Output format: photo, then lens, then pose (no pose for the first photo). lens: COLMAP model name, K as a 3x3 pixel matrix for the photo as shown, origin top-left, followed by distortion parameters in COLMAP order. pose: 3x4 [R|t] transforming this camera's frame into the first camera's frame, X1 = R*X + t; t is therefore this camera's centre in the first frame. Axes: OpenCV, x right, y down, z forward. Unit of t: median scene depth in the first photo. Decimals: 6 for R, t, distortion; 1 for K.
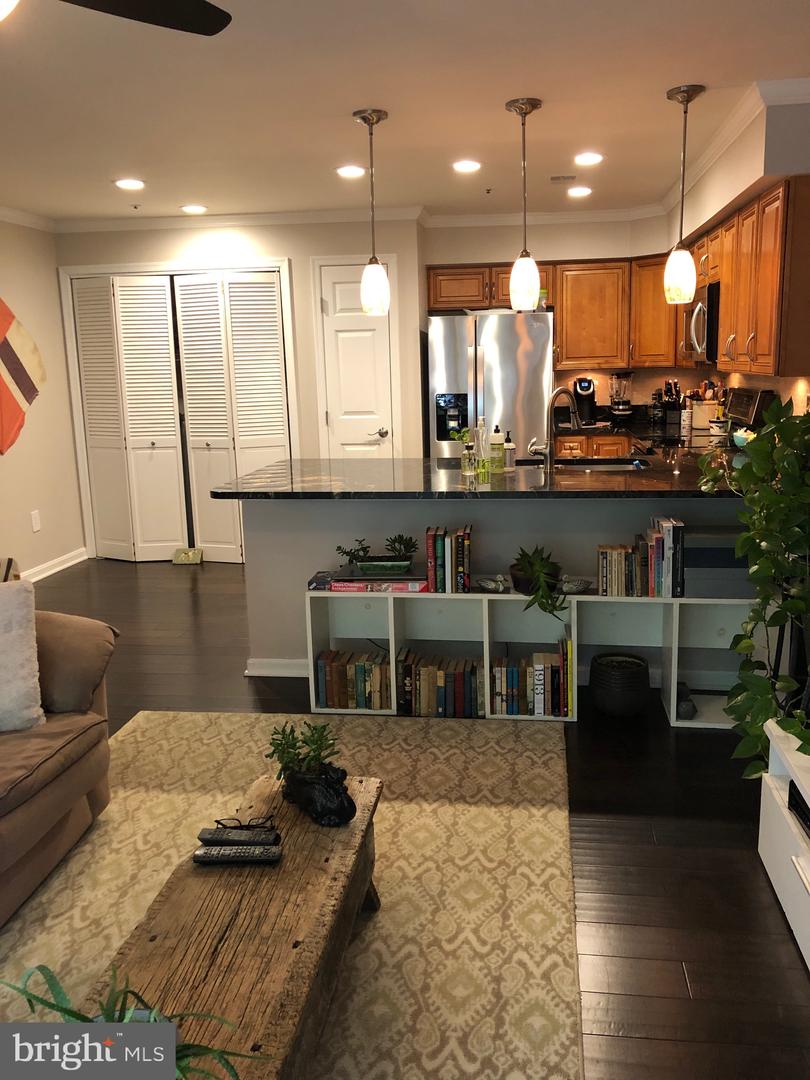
lens RADIAL K [[892.9, 0, 407.1], [0, 892.9, 520.8], [0, 0, 1]] dist [0.046173, -0.050770]
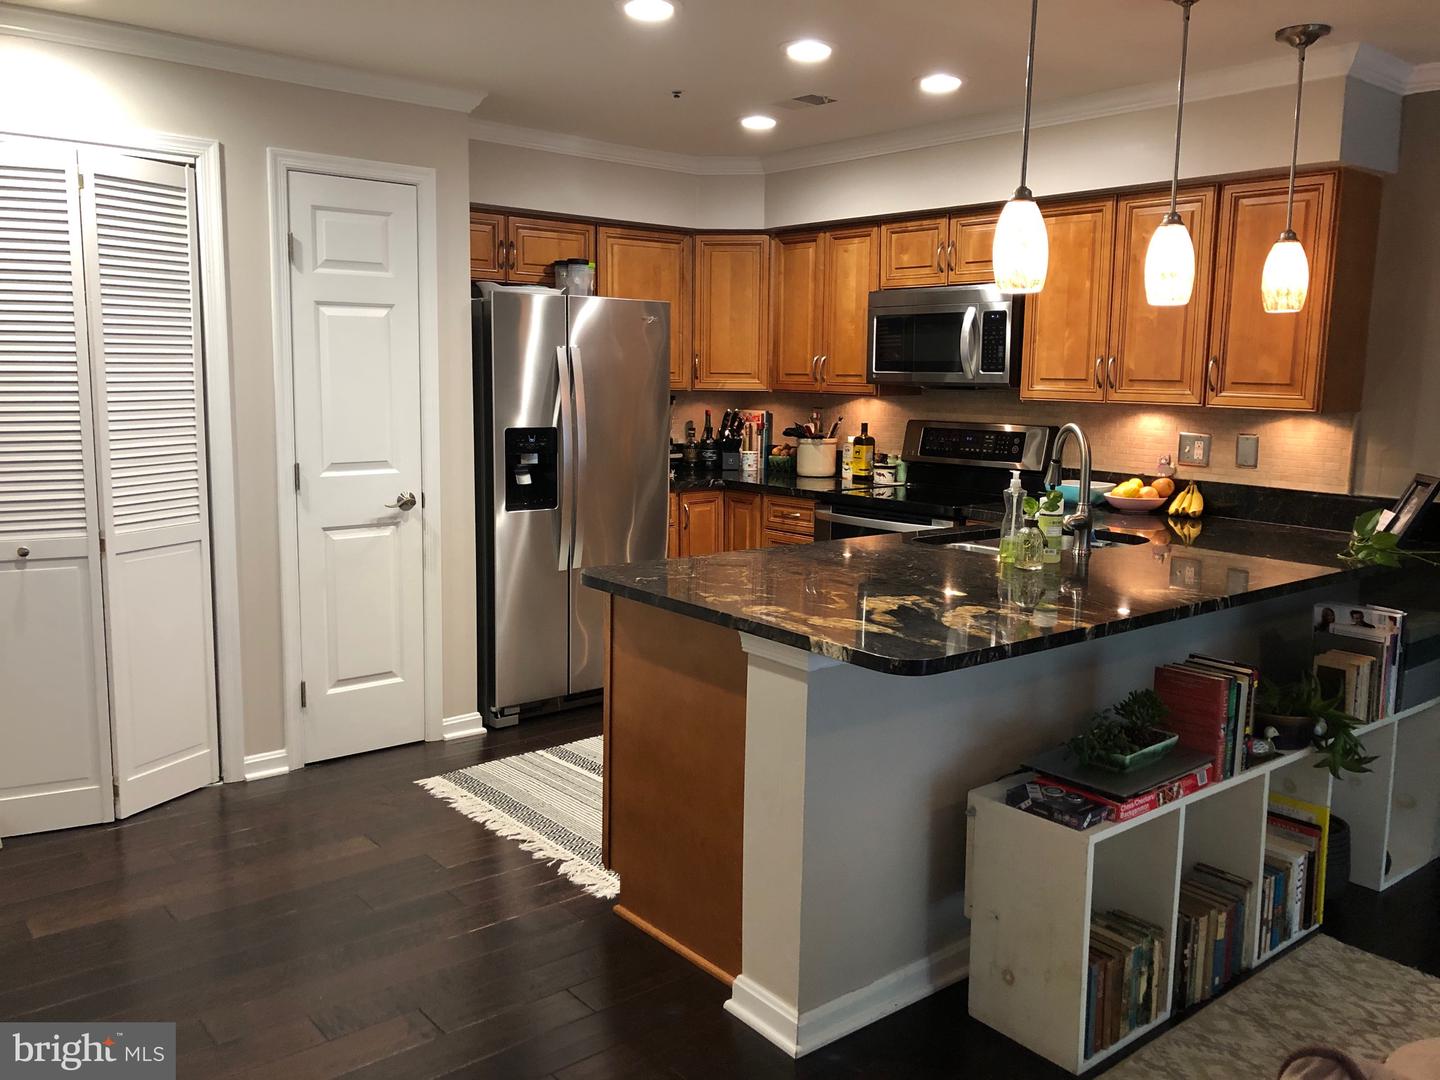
lens RADIAL K [[1190.5, 0, 725.6], [0, 1190.5, 525.0], [0, 0, 1]] dist [0.046173, -0.050770]
pose [[0.673460, -0.062218, 0.736601, -0.423269], [0.100506, 0.994905, -0.007855, -0.062155], [-0.732360, 0.079323, 0.676282, 0.397621]]
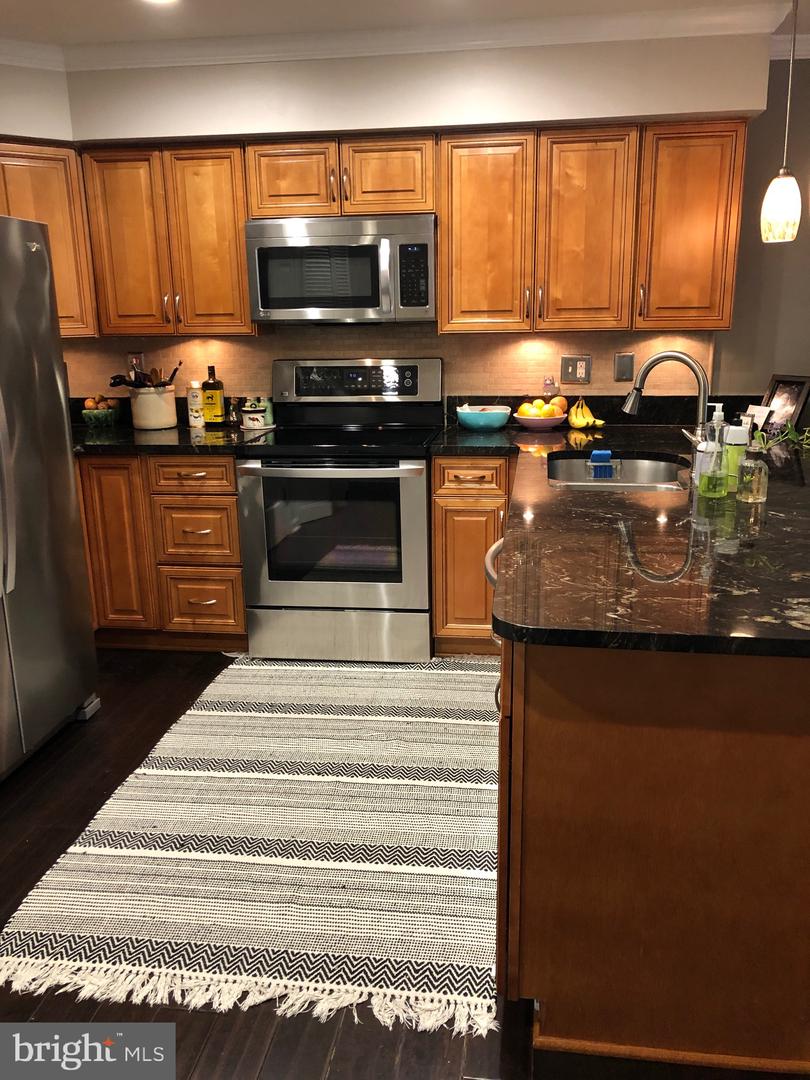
lens RADIAL K [[892.9, 0, 405.6], [0, 892.9, 533.6], [0, 0, 1]] dist [0.046173, -0.050770]
pose [[0.007420, -0.225686, 0.974172, -0.335339], [0.195623, 0.955703, 0.219917, -0.136354], [-0.980651, 0.188938, 0.051241, 0.784260]]
